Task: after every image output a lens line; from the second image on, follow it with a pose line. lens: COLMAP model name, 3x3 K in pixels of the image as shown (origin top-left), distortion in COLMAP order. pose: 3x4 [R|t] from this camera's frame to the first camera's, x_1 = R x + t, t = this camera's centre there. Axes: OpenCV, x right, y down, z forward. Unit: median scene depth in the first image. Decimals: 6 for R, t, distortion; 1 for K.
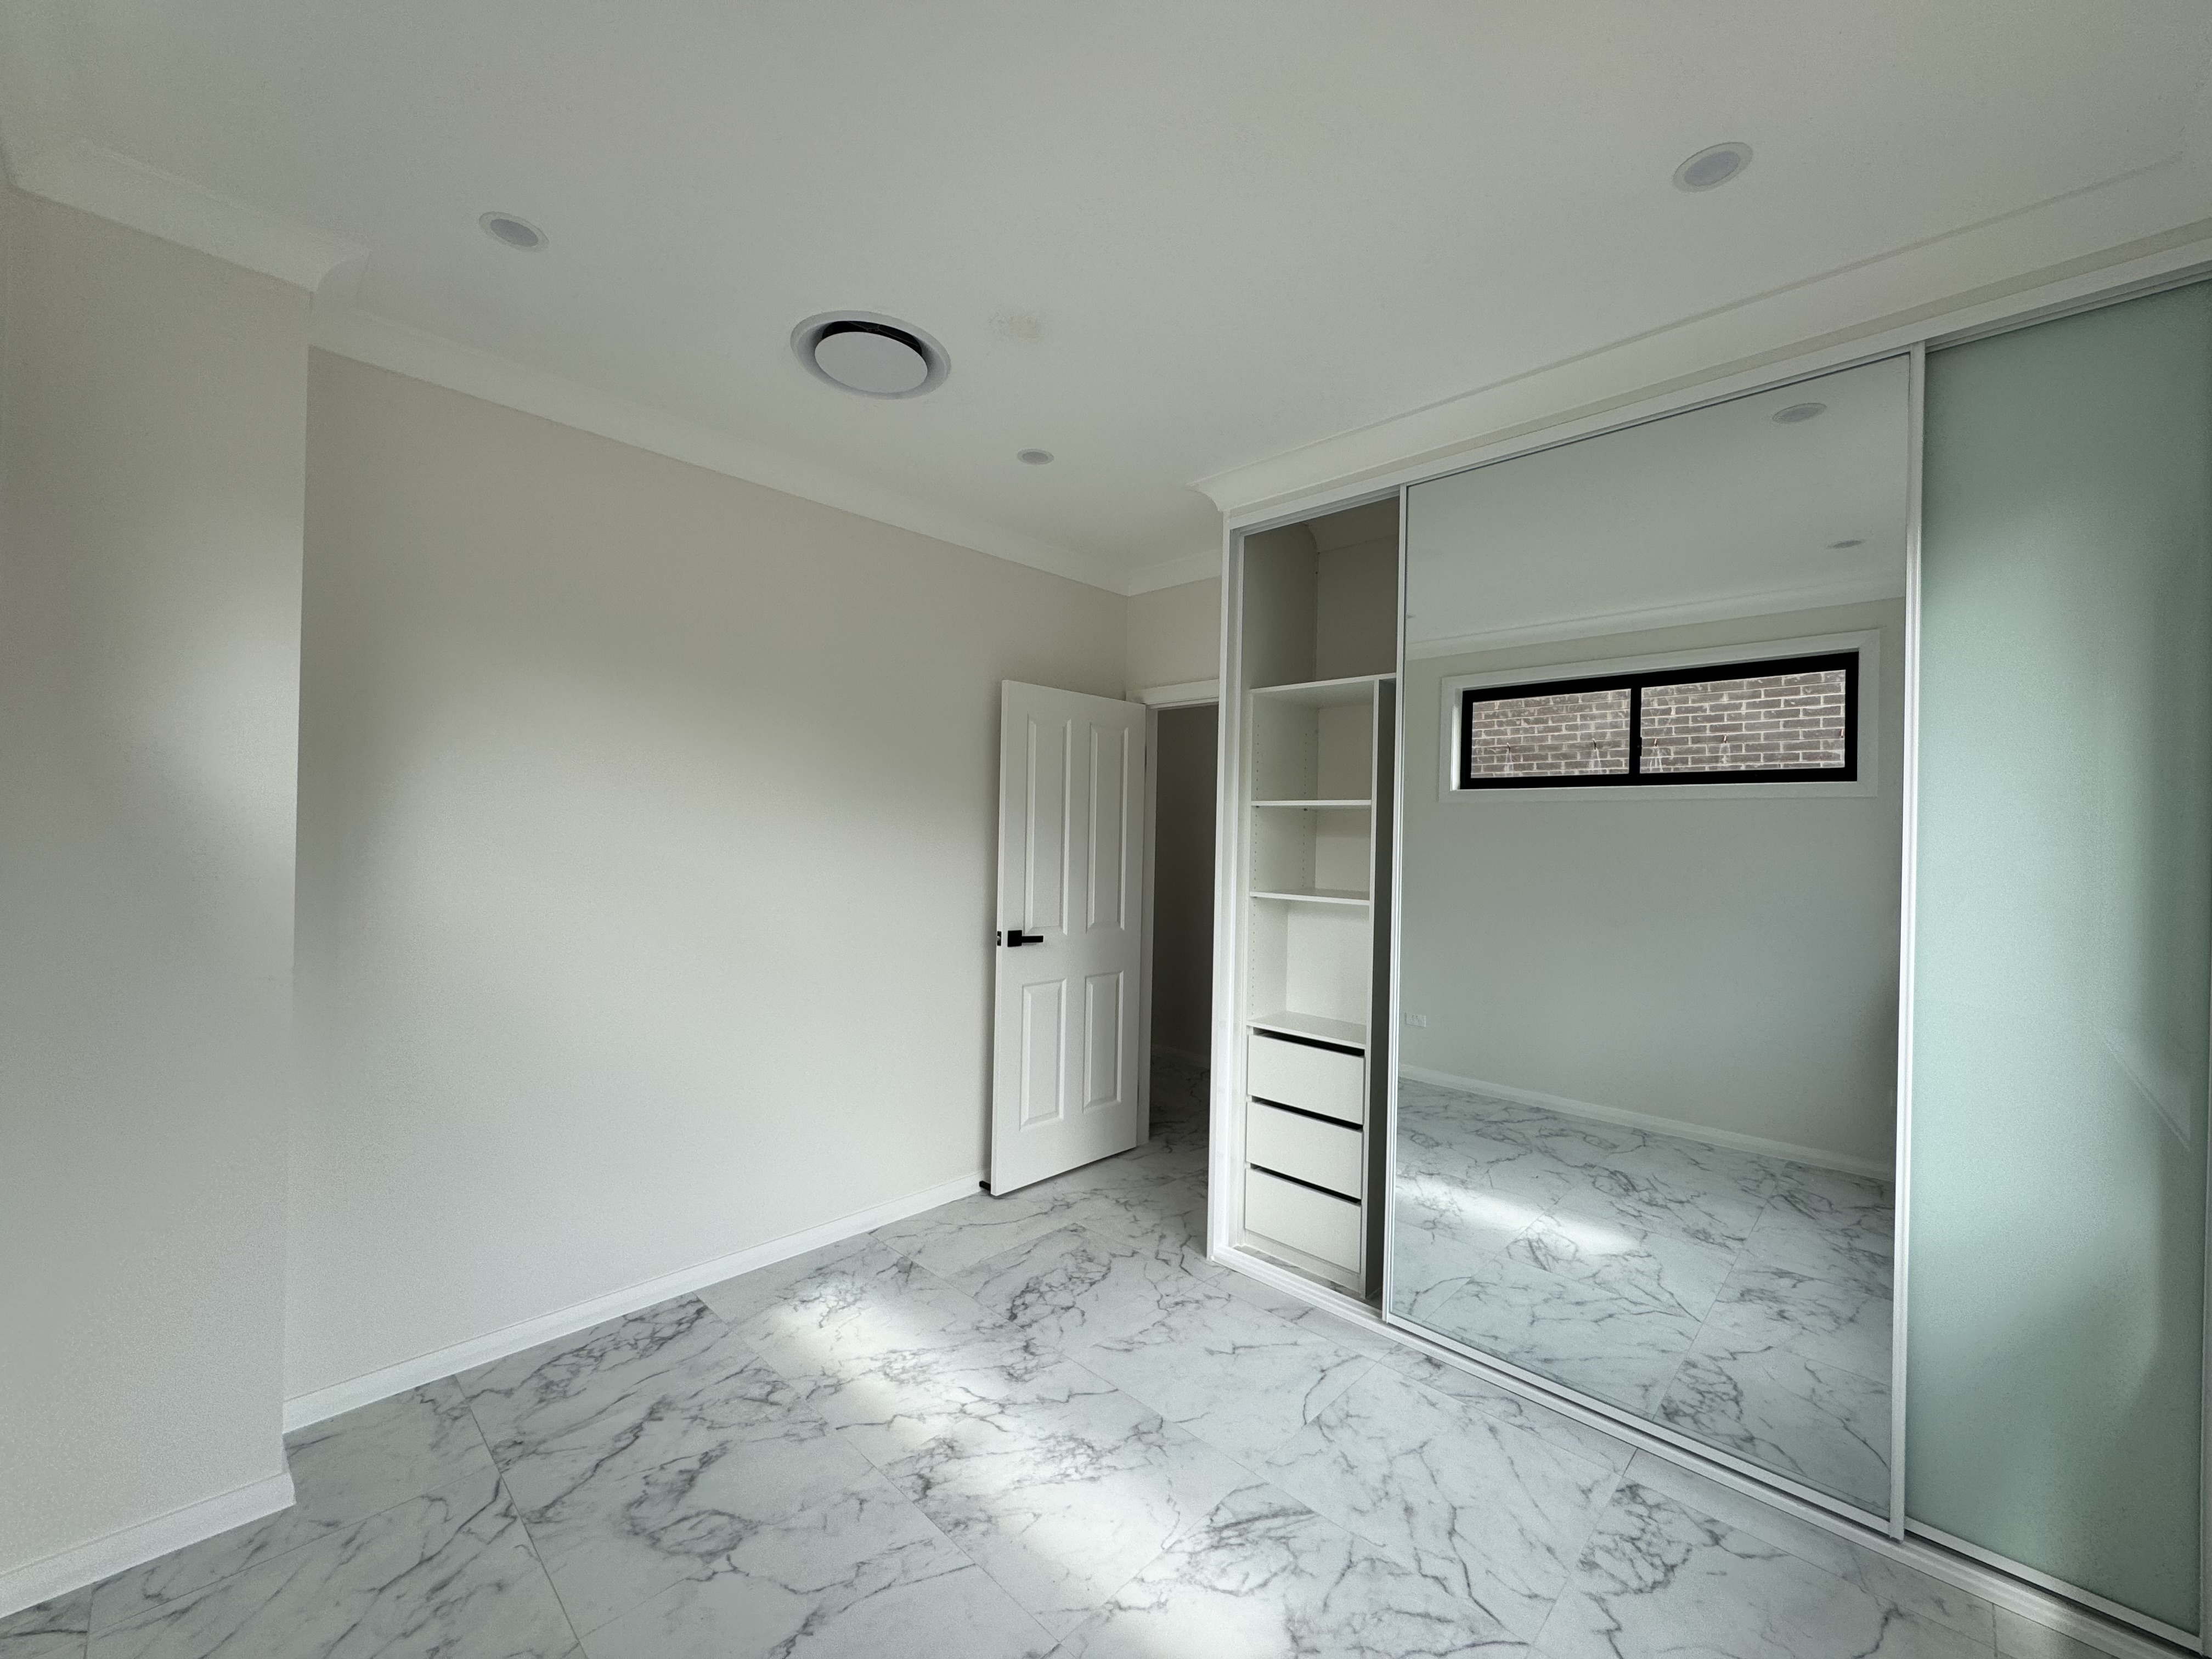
lens RADIAL K [[882.3, 0, 1102.8], [0, 882.3, 826.8], [0, 0, 1]] dist [-0.003003, 0.000780]
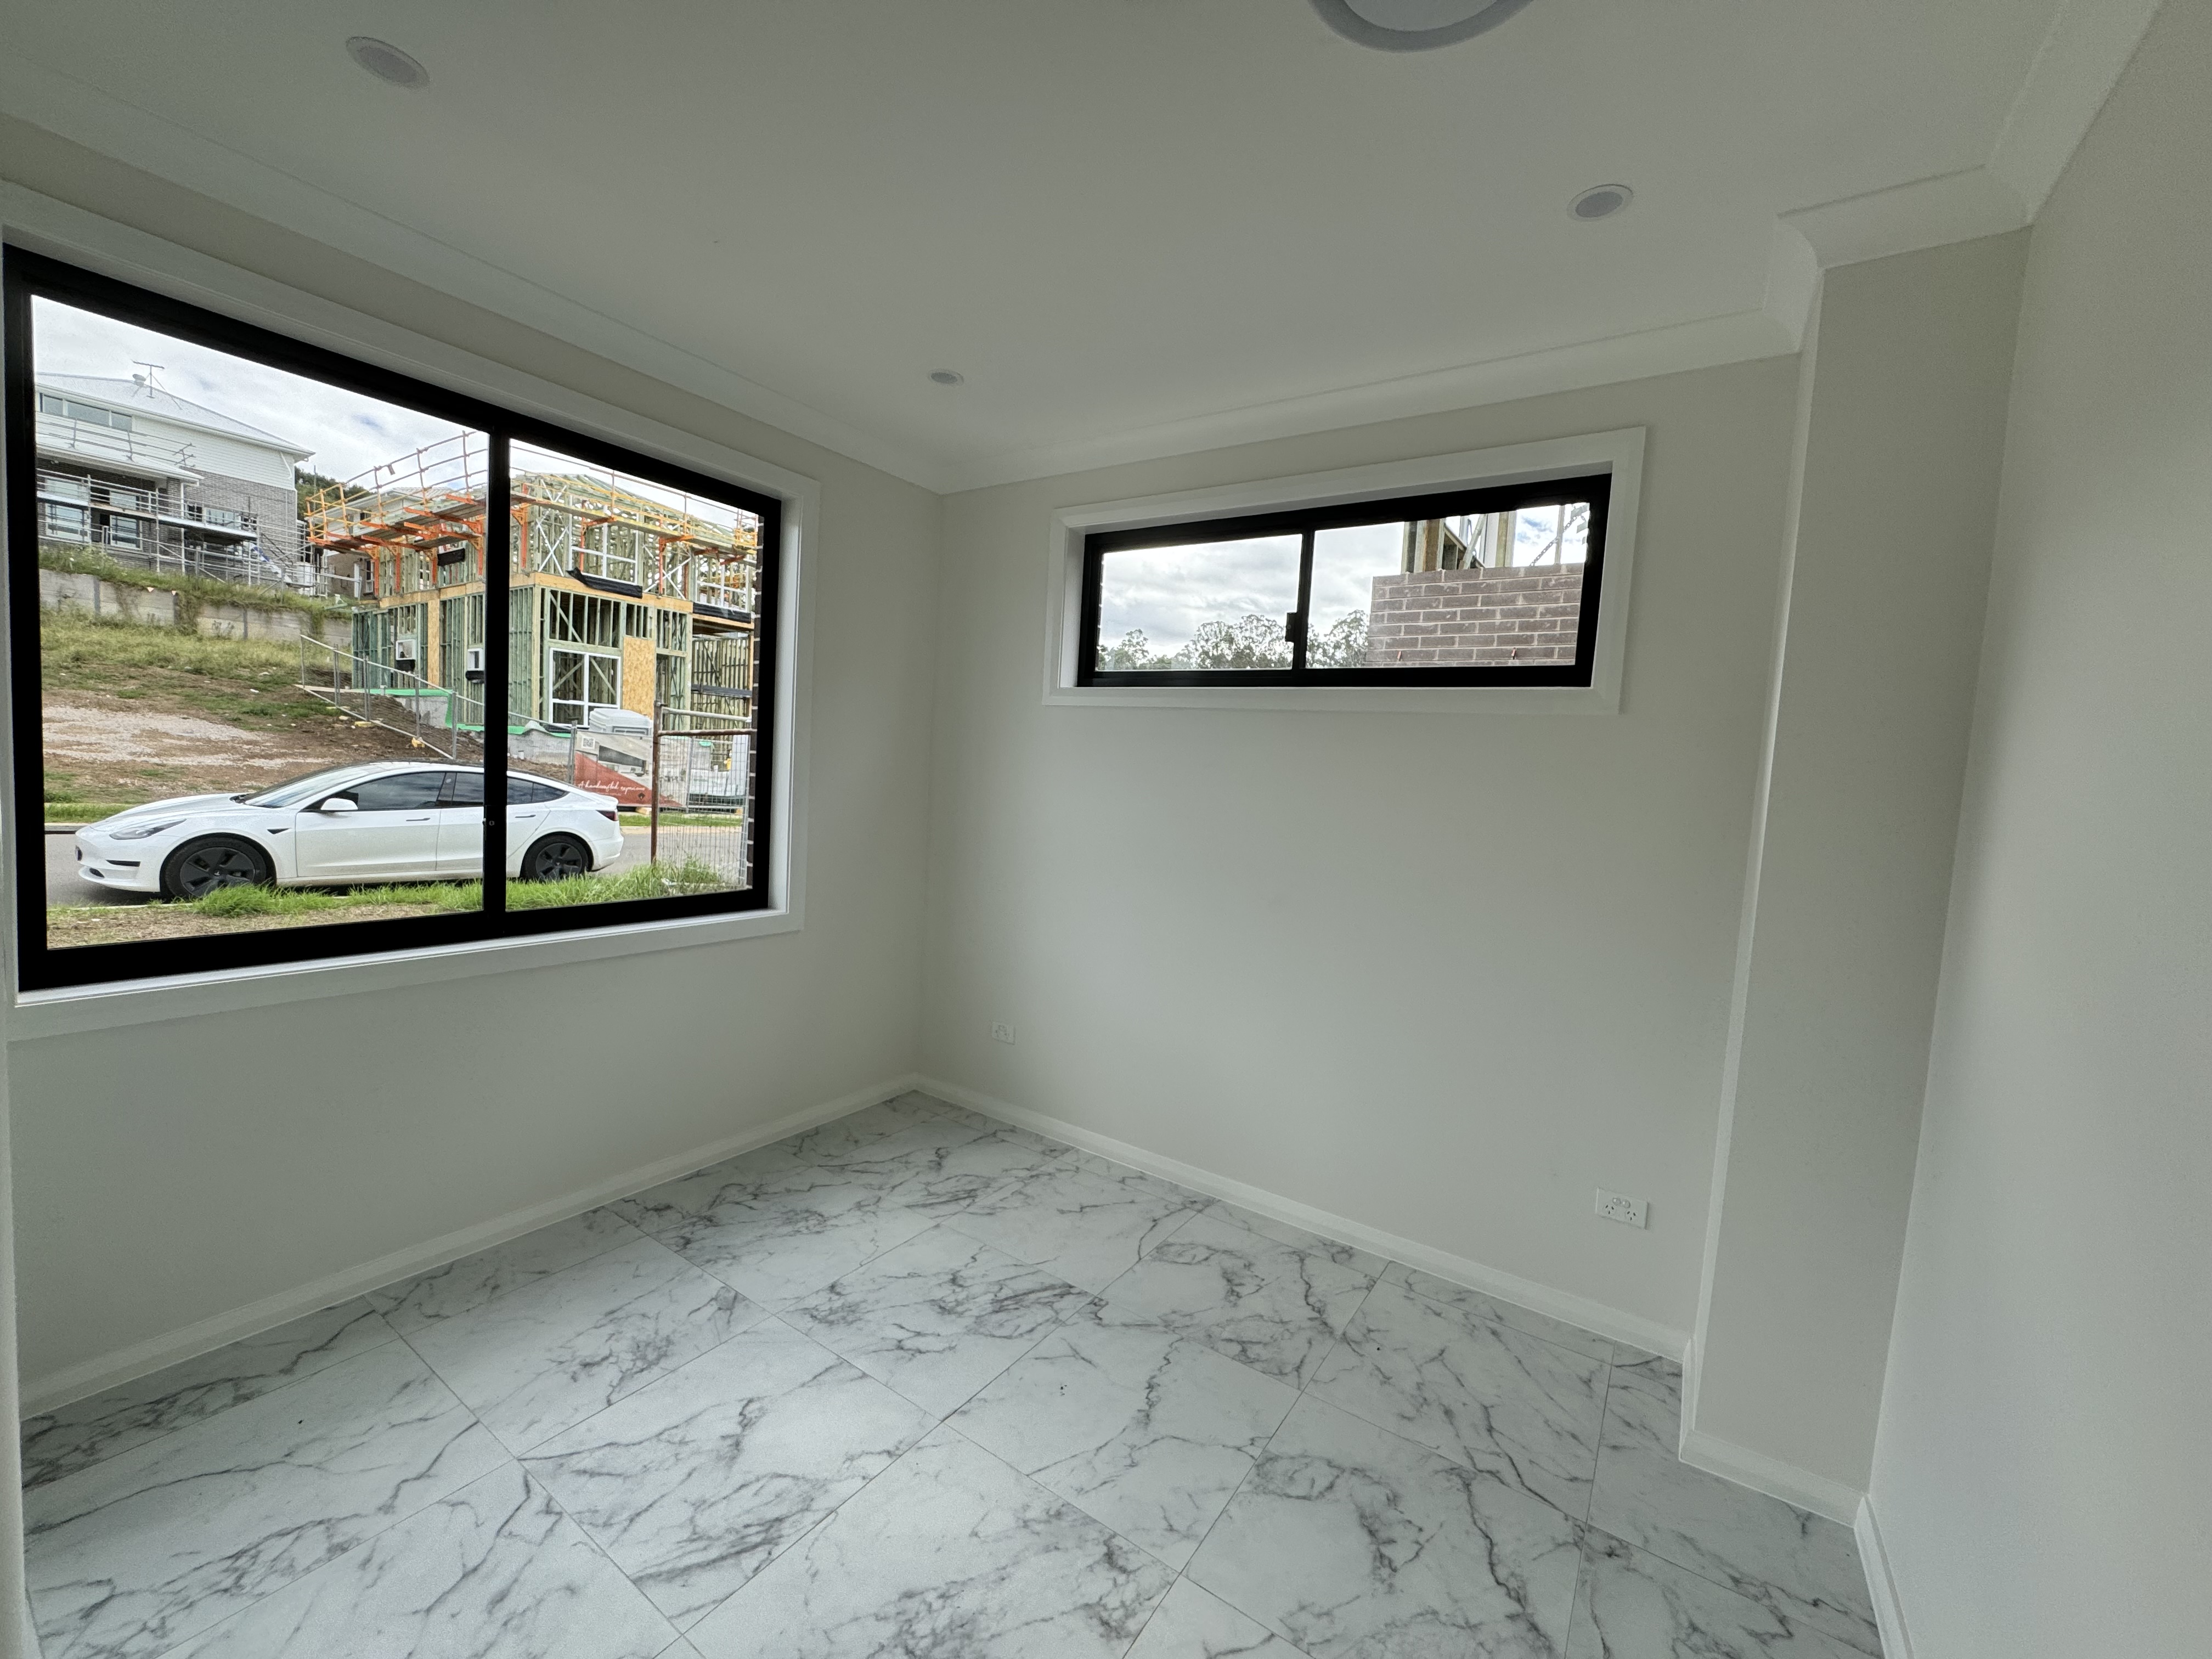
lens RADIAL K [[882.3, 0, 1102.2], [0, 882.3, 825.5], [0, 0, 1]] dist [-0.003003, 0.000780]
pose [[-0.981554, -0.066878, -0.179108, 0.006215], [-0.079620, 0.994709, 0.064915, -0.003860], [0.173819, 0.077978, -0.981685, 1.869615]]
